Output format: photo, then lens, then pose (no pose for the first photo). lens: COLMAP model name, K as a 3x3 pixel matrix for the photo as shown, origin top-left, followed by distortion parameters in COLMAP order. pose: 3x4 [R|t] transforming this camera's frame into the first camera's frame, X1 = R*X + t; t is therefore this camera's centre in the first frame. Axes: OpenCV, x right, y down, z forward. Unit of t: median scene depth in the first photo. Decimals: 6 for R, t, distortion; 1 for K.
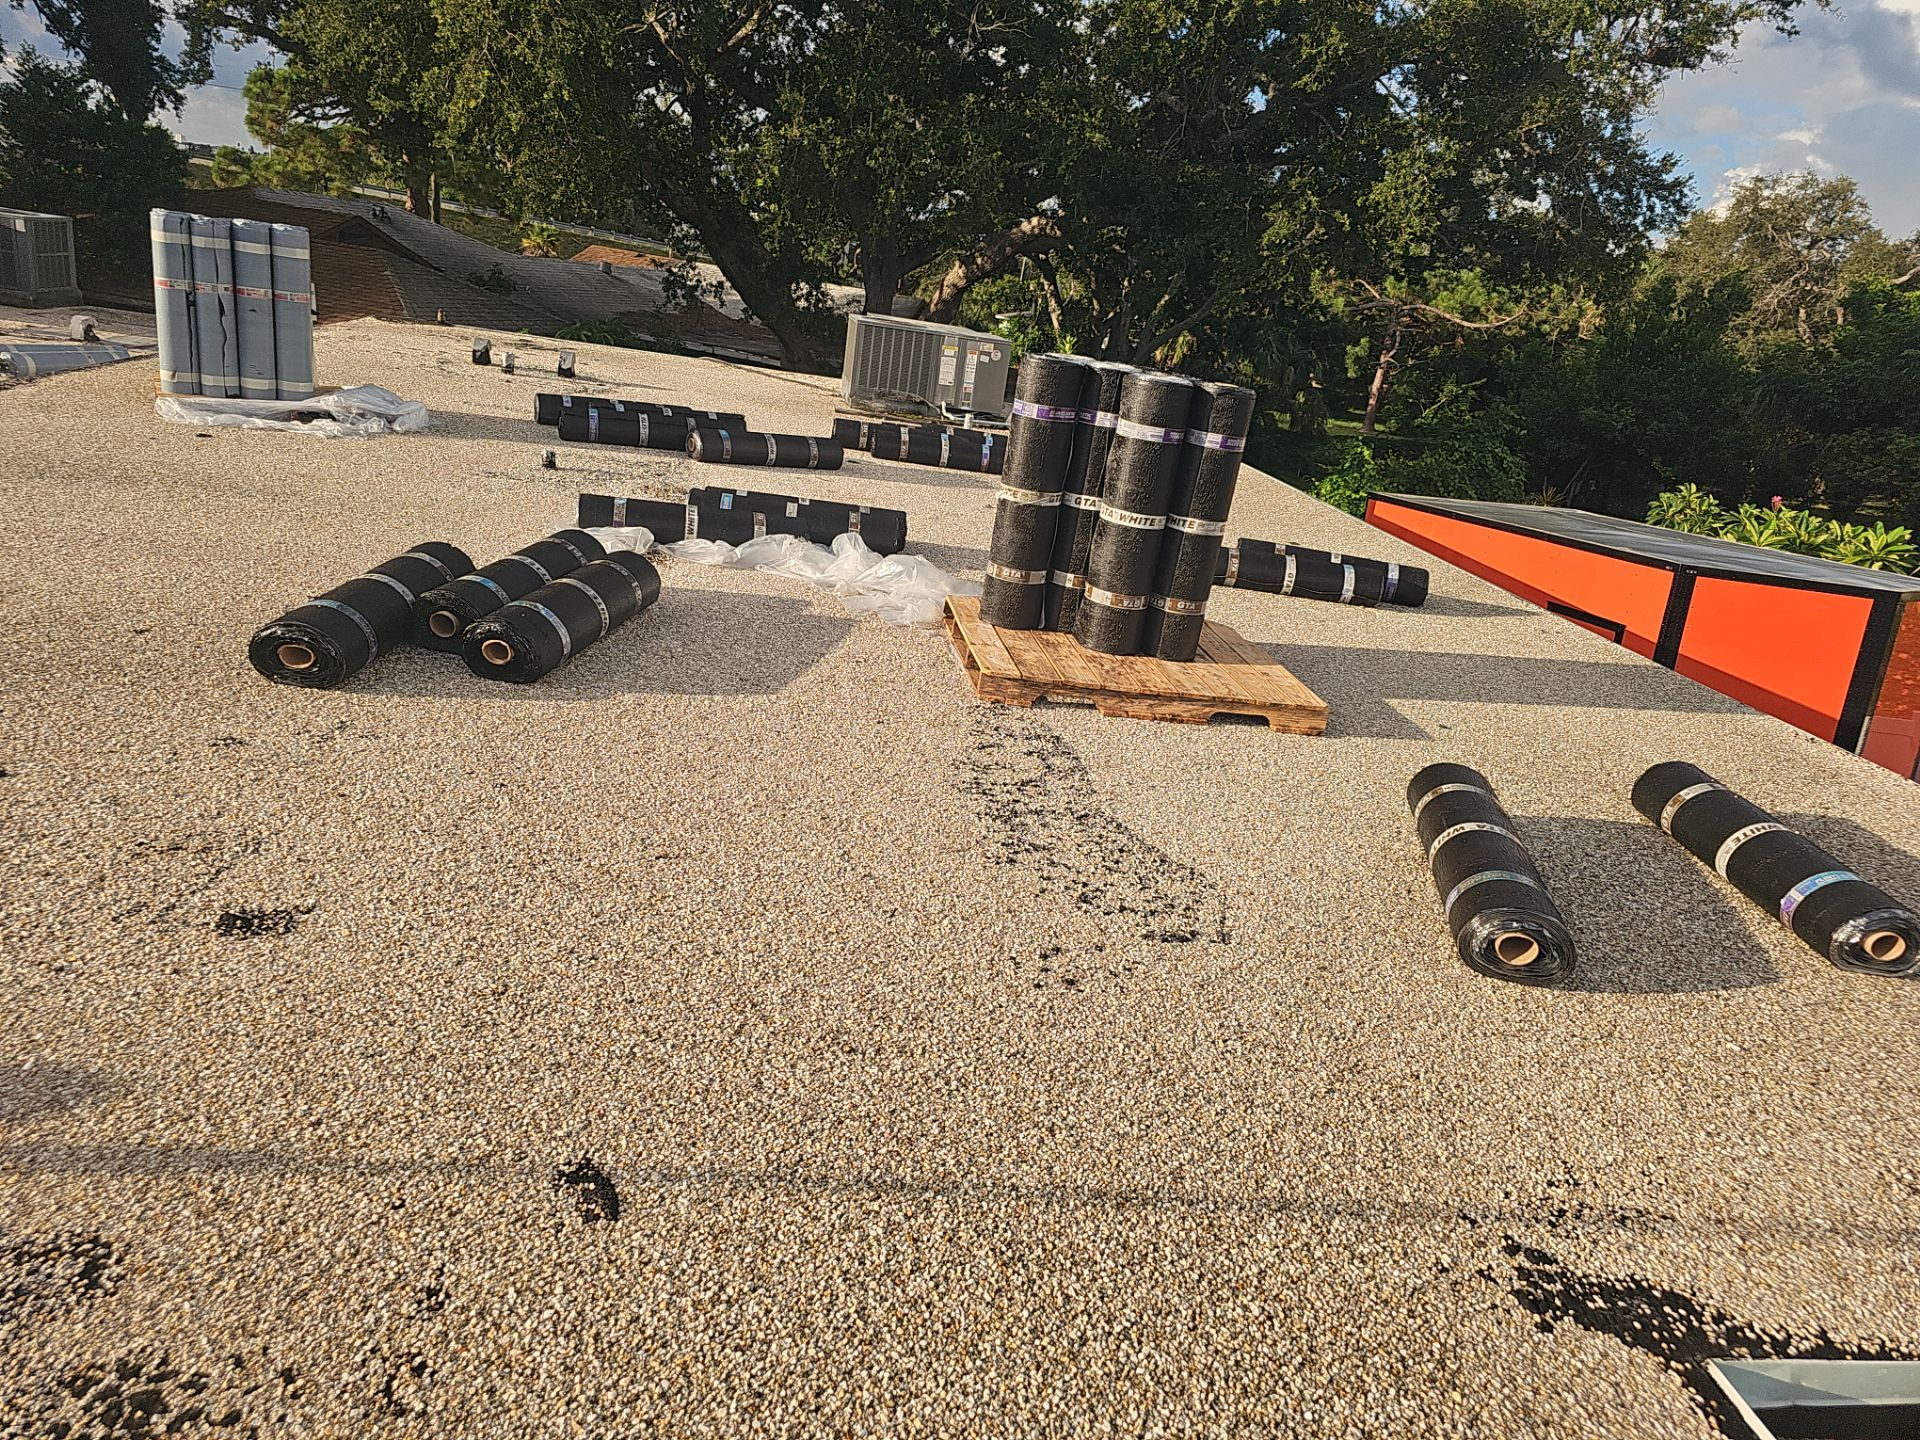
lens RADIAL K [[1265.1, 0, 947.2], [0, 1265.1, 715.4], [0, 0, 1]] dist [0.051078, -0.040410]
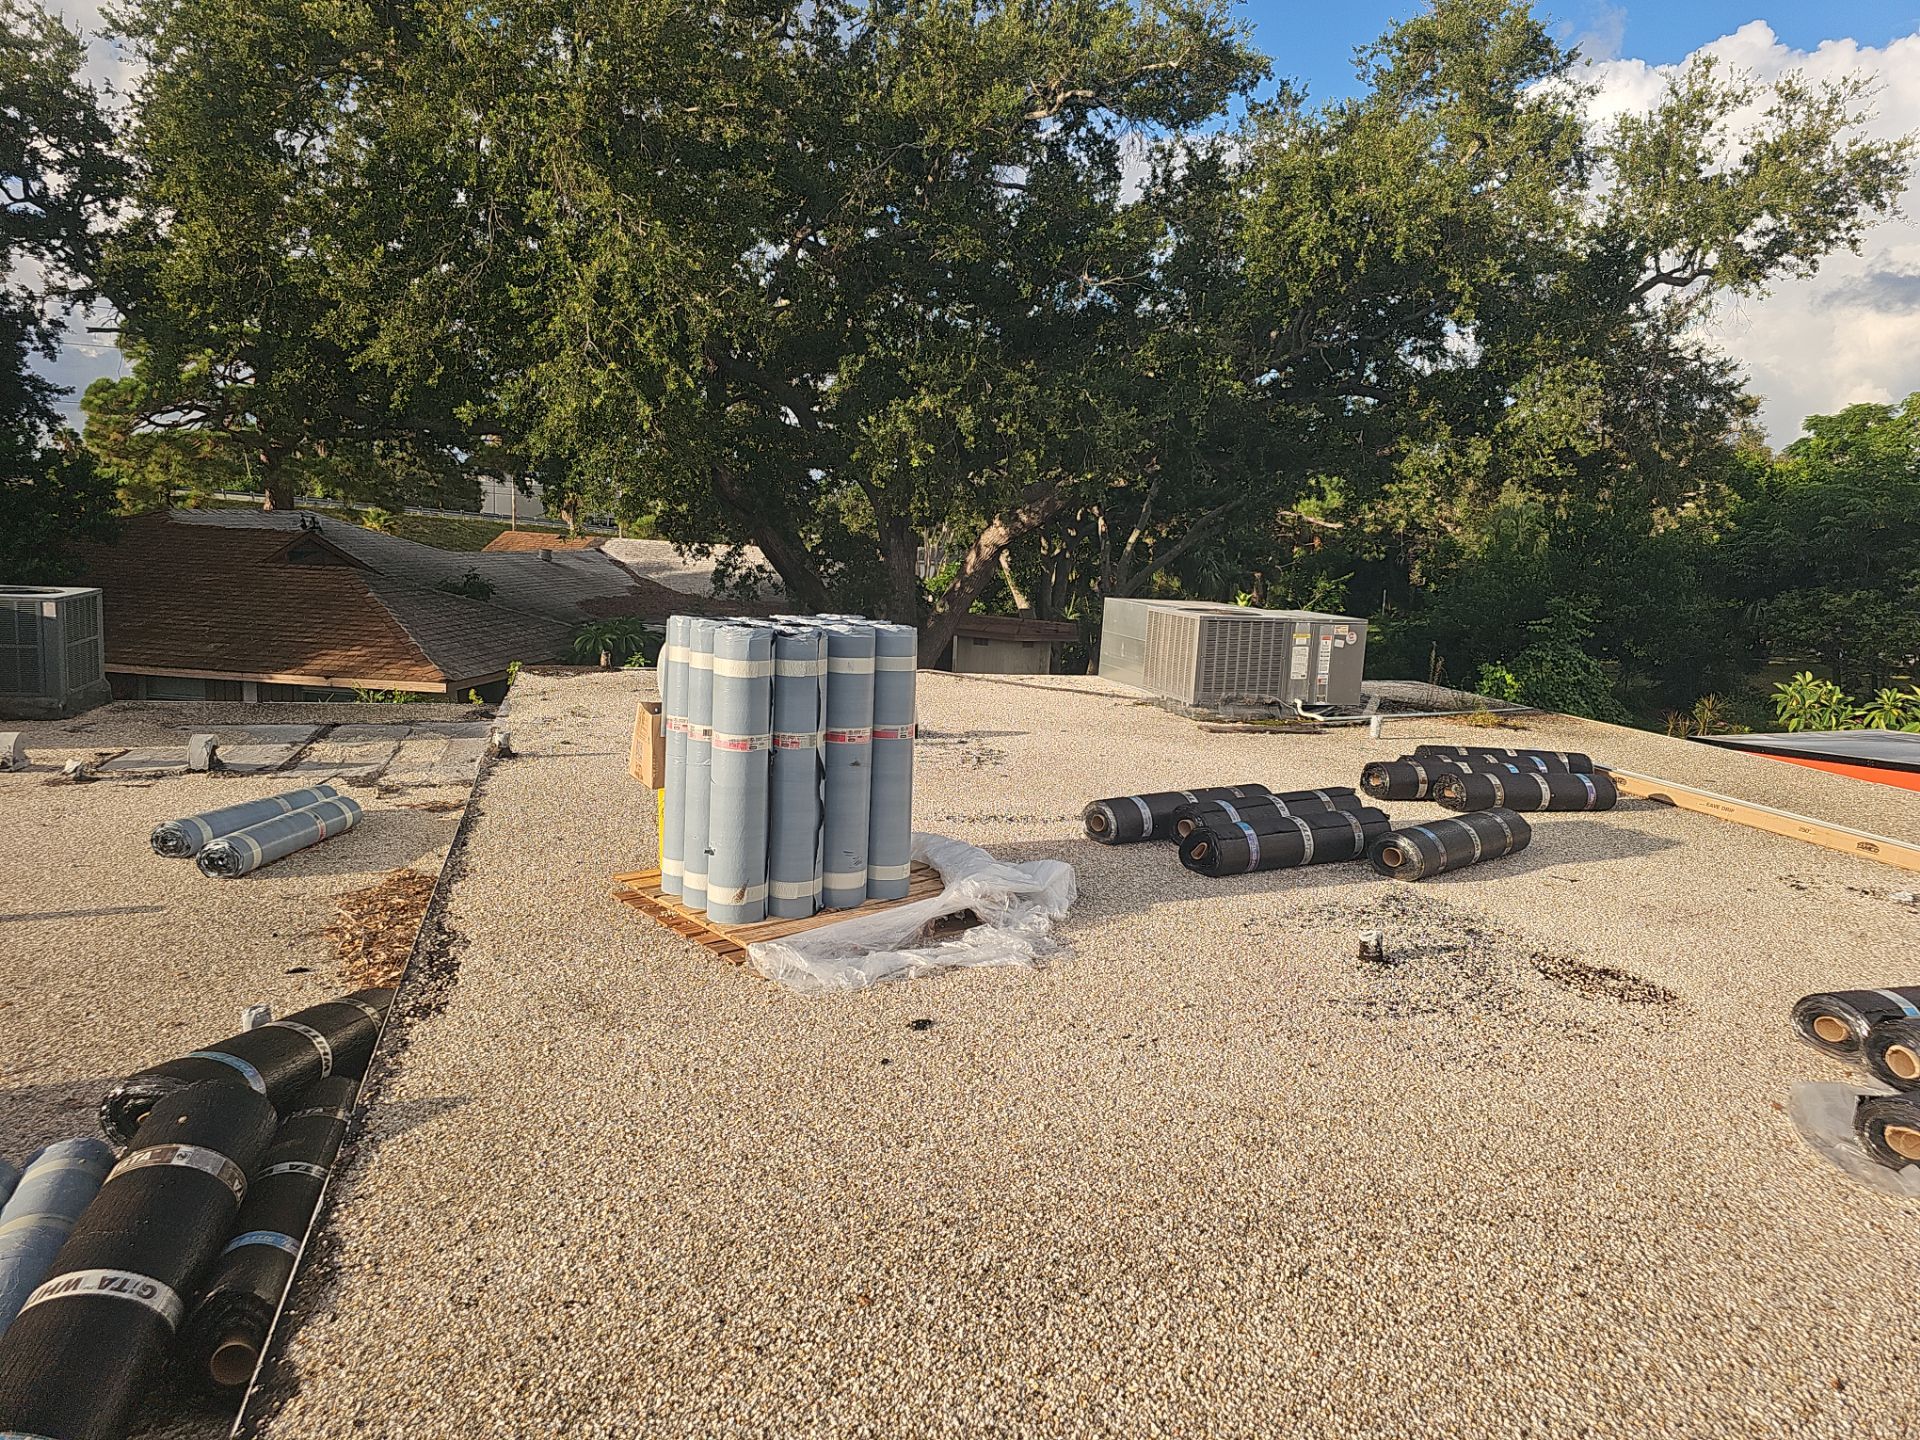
lens RADIAL K [[1265.1, 0, 976.9], [0, 1265.1, 714.8], [0, 0, 1]] dist [0.051078, -0.040410]
pose [[0.979869, -0.114225, 0.163733, -0.597801], [0.140438, 0.977293, -0.158668, -0.244356], [-0.141891, 0.178468, 0.973661, 0.428364]]
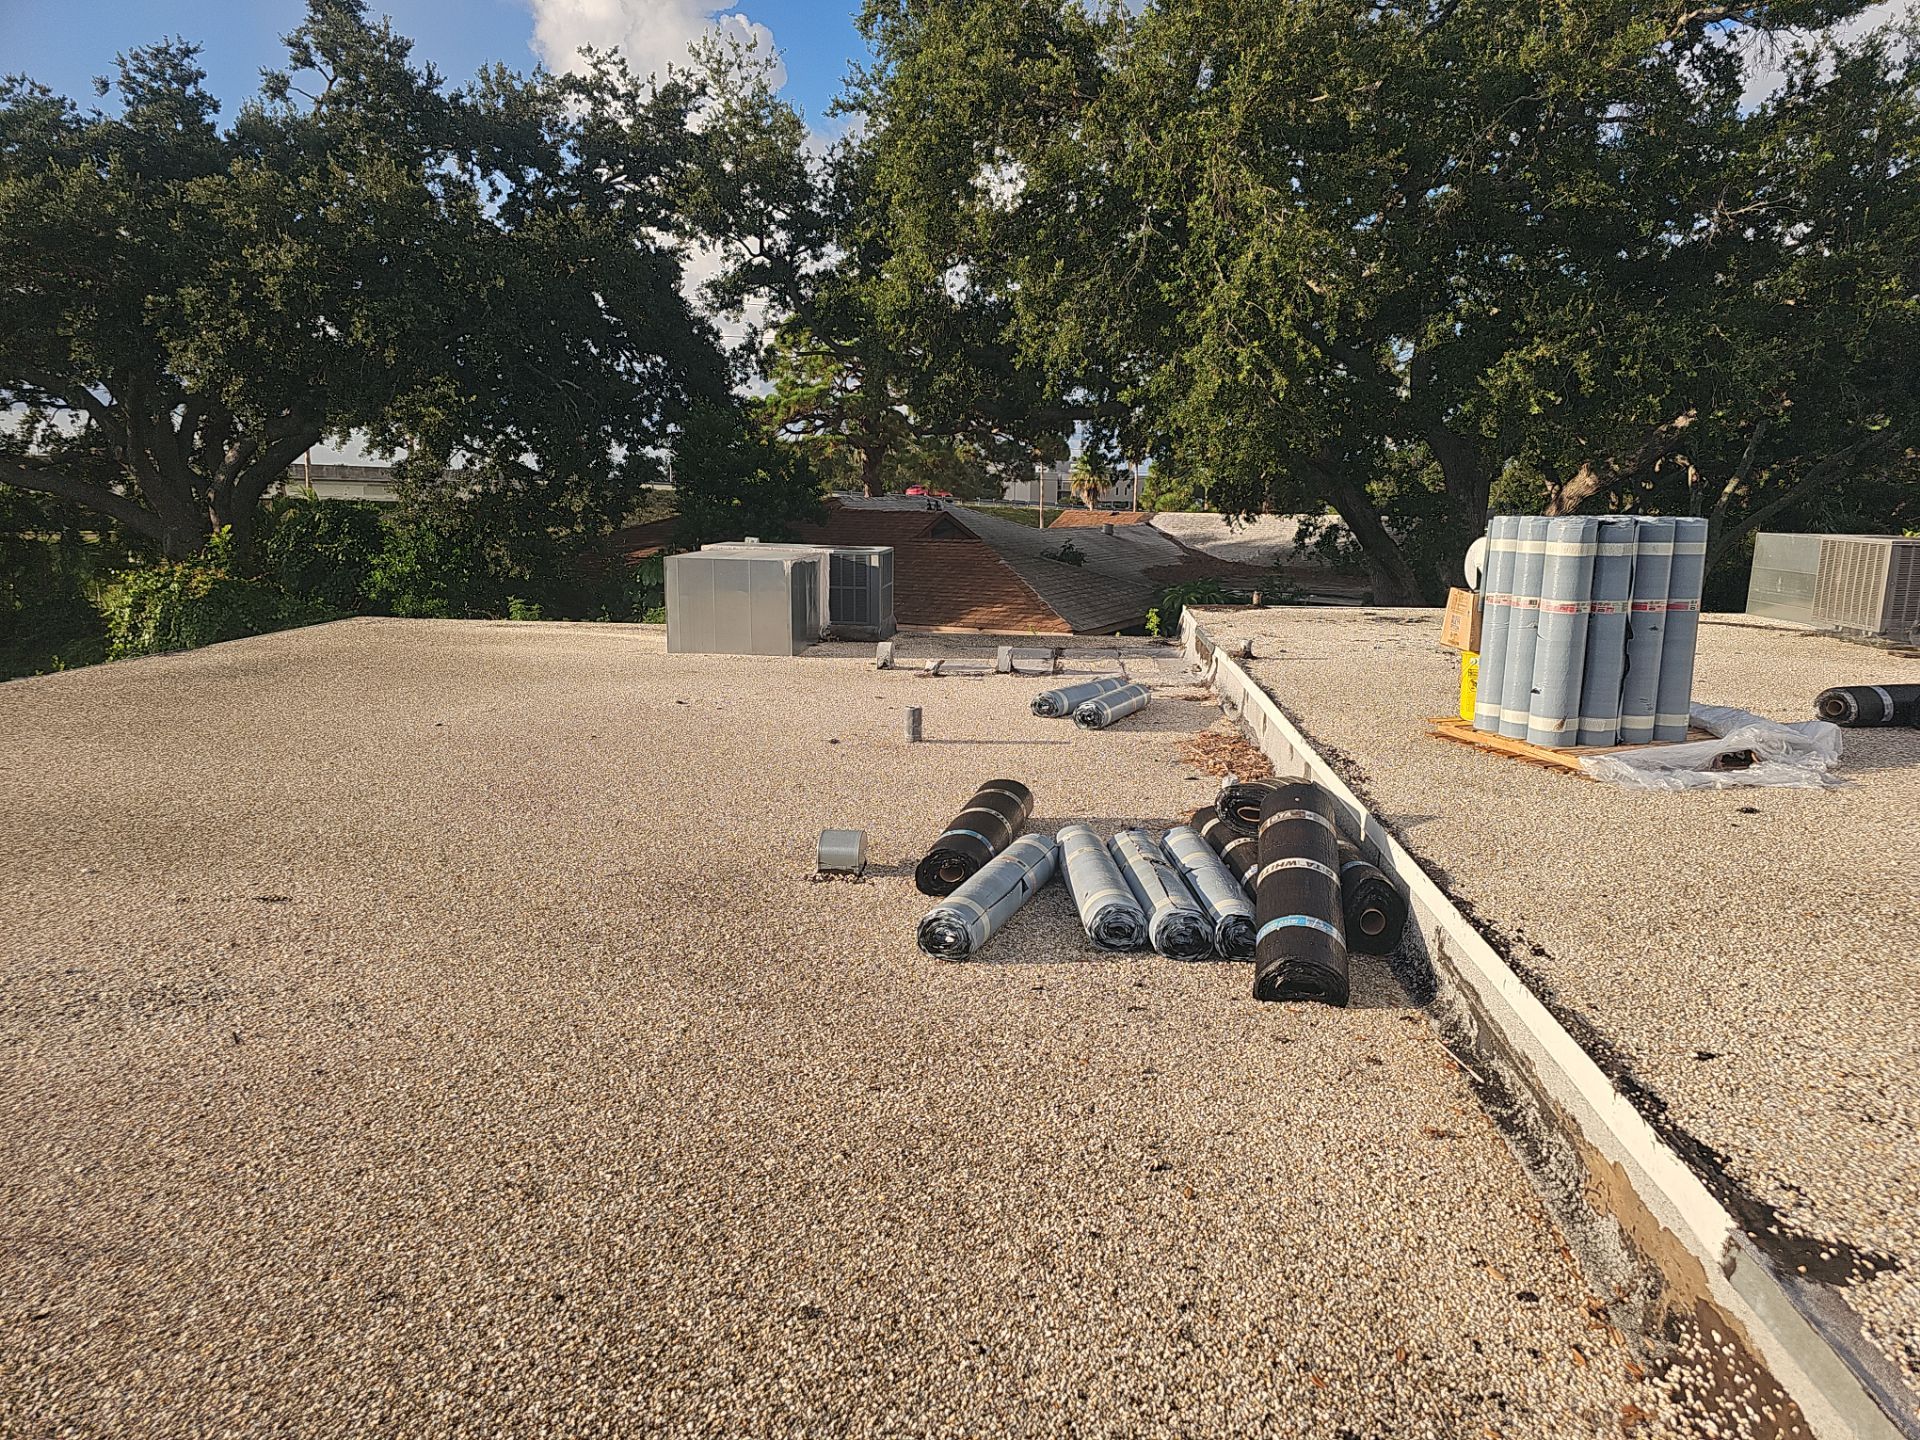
lens RADIAL K [[1265.1, 0, 974.0], [0, 1265.1, 729.9], [0, 0, 1]] dist [0.051078, -0.040410]
pose [[0.972197, -0.090157, -0.216113, -0.795455], [0.053668, 0.984132, -0.169126, -0.157296], [0.227931, 0.152825, 0.961609, 0.207103]]
